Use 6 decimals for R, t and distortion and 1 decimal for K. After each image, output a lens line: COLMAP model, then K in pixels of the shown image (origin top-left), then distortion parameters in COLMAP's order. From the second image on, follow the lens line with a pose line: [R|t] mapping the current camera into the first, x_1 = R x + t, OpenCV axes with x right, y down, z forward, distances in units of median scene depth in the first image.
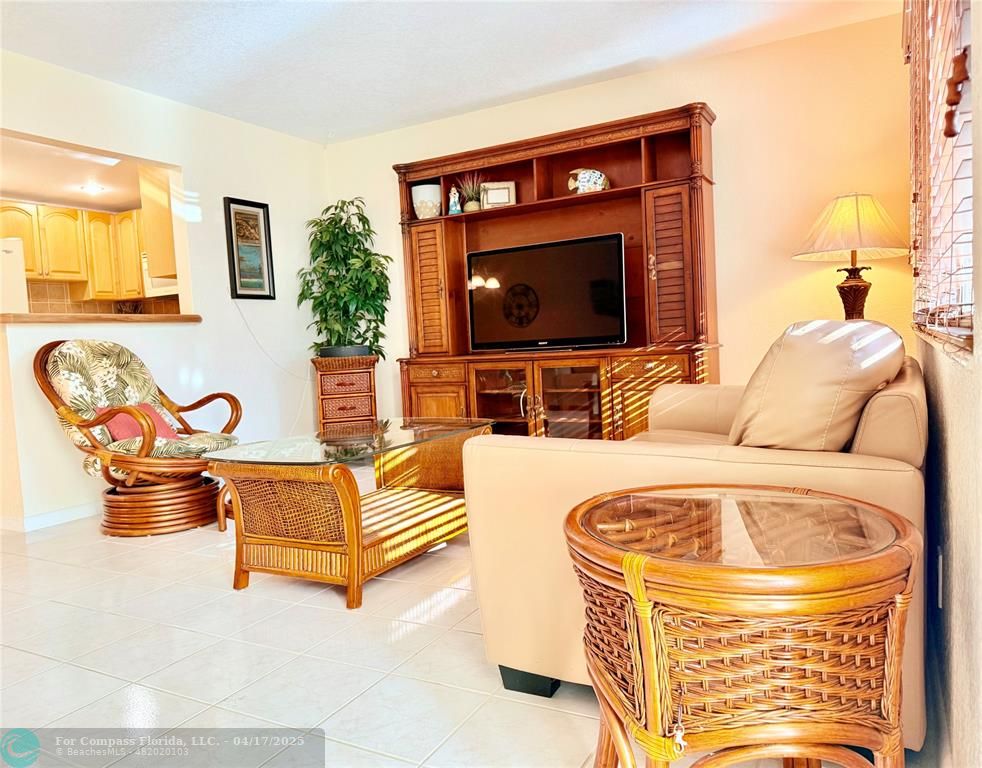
lens RADIAL K [[726.0, 0, 485.7], [0, 726.0, 392.5], [0, 0, 1]] dist [0.071227, -0.096503]
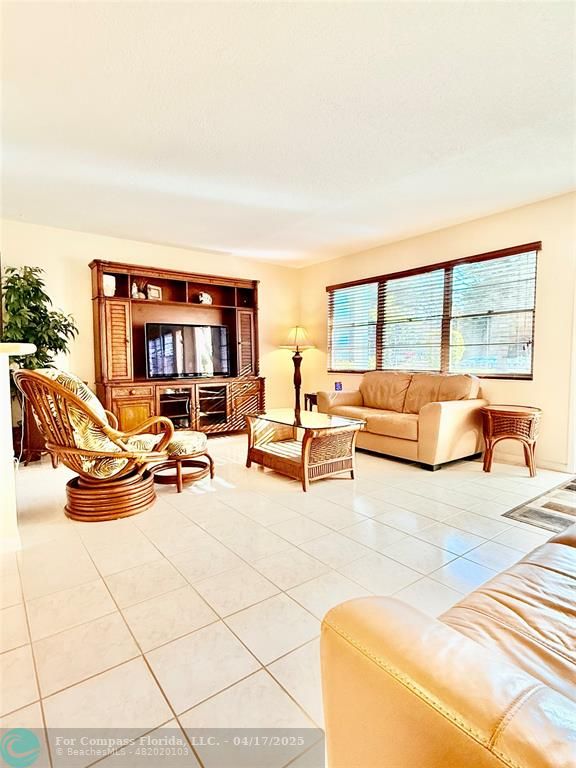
lens RADIAL K [[402.9, 0, 291.5], [0, 402.9, 381.3], [0, 0, 1]] dist [-0.004948, 0.002803]
pose [[0.389252, -0.002824, 0.921127, -0.789842], [0.049410, 0.998620, -0.017818, -0.017469], [-0.919805, 0.052449, 0.388854, 0.317581]]
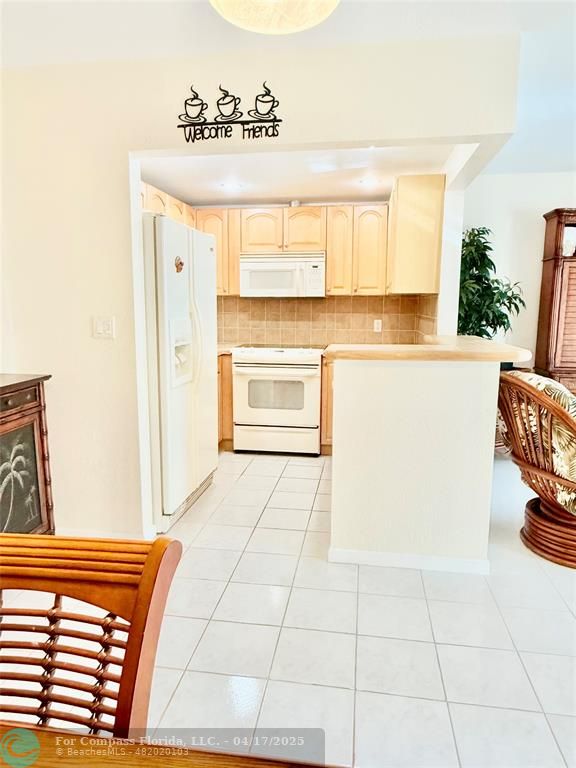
lens RADIAL K [[516.1, 0, 283.2], [0, 516.1, 385.4], [0, 0, 1]] dist [-0.004928, 0.003714]
pose [[0.934477, 0.002197, 0.356016, -0.876307], [-0.029070, 0.997113, 0.070150, -0.075300], [-0.354834, -0.075903, 0.931843, 0.382771]]
